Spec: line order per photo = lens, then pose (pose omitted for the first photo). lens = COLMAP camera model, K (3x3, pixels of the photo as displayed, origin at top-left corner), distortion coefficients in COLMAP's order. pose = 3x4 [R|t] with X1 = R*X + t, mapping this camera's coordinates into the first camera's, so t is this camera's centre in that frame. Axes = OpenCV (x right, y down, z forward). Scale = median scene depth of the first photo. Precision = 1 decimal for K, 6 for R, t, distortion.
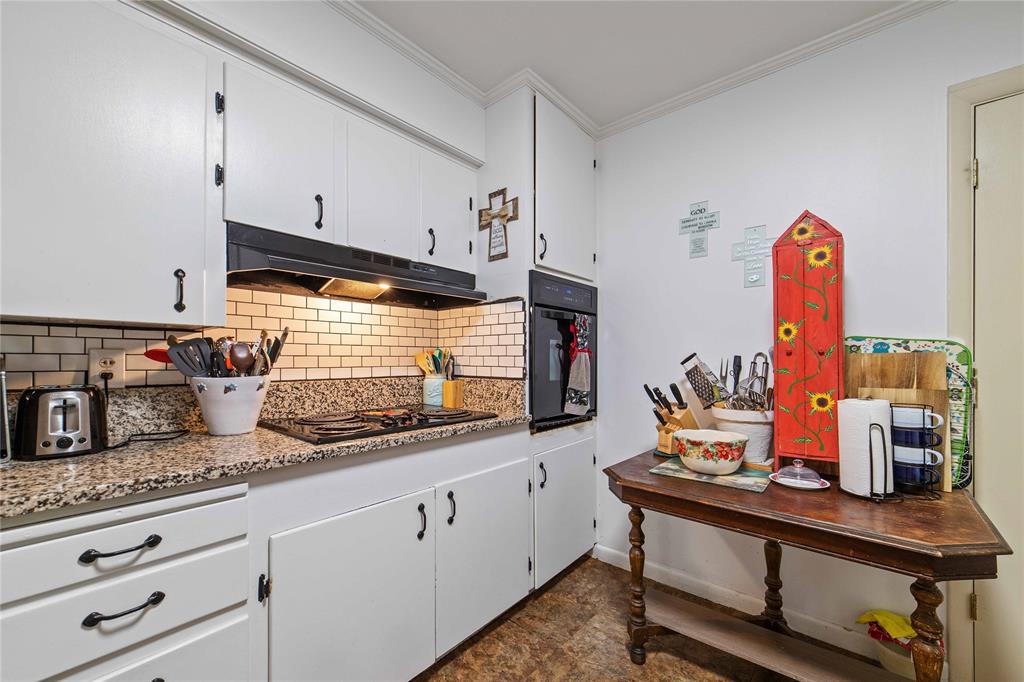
lens RADIAL K [[399.4, 0, 509.3], [0, 399.4, 358.6], [0, 0, 1]] dist [0.000090, 0.000038]
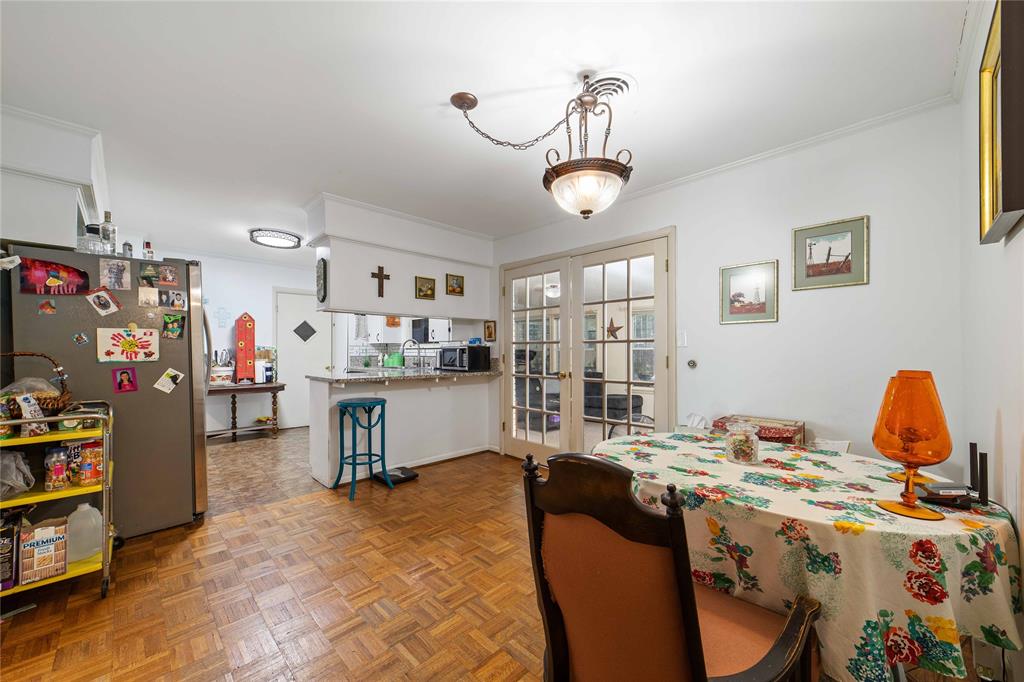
lens RADIAL K [[391.9, 0, 512.9], [0, 391.9, 354.0], [0, 0, 1]] dist [-0.000177, 0.000005]
pose [[0.078926, -0.003252, 0.996875, -2.660963], [-0.003540, 0.999987, 0.003542, 0.002265], [-0.996874, -0.003809, 0.078913, -1.748422]]
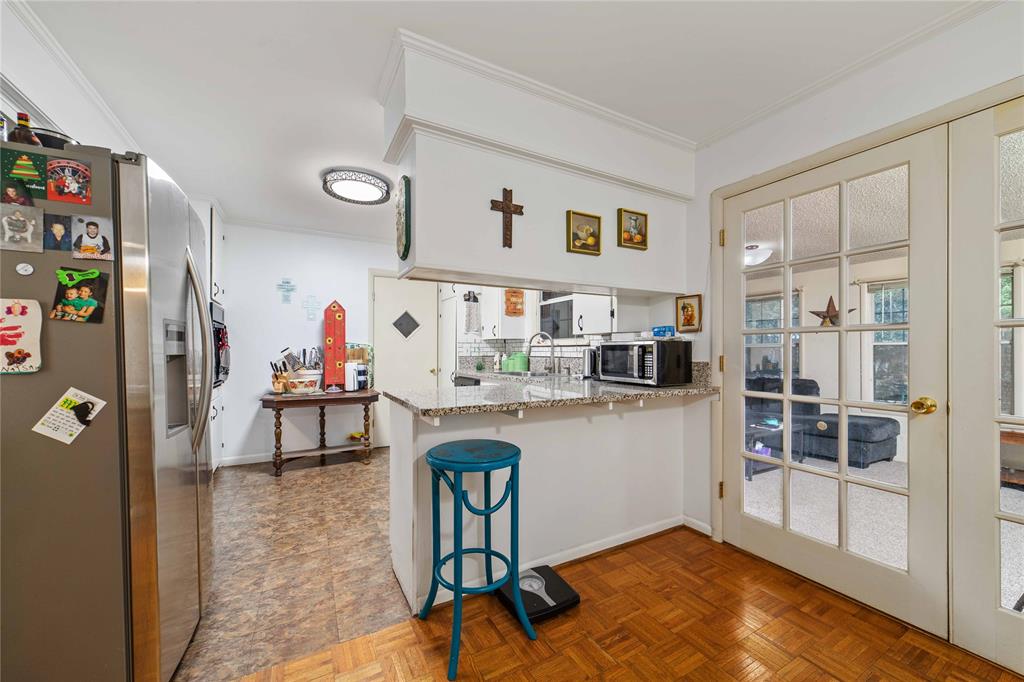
lens RADIAL K [[391.9, 0, 512.9], [0, 391.9, 354.0], [0, 0, 1]] dist [-0.000177, 0.000005]
pose [[0.340808, -0.006578, 0.940110, -1.486469], [-0.004161, 0.999955, 0.008505, -0.001395], [-0.940124, -0.006810, 0.340765, -1.186978]]
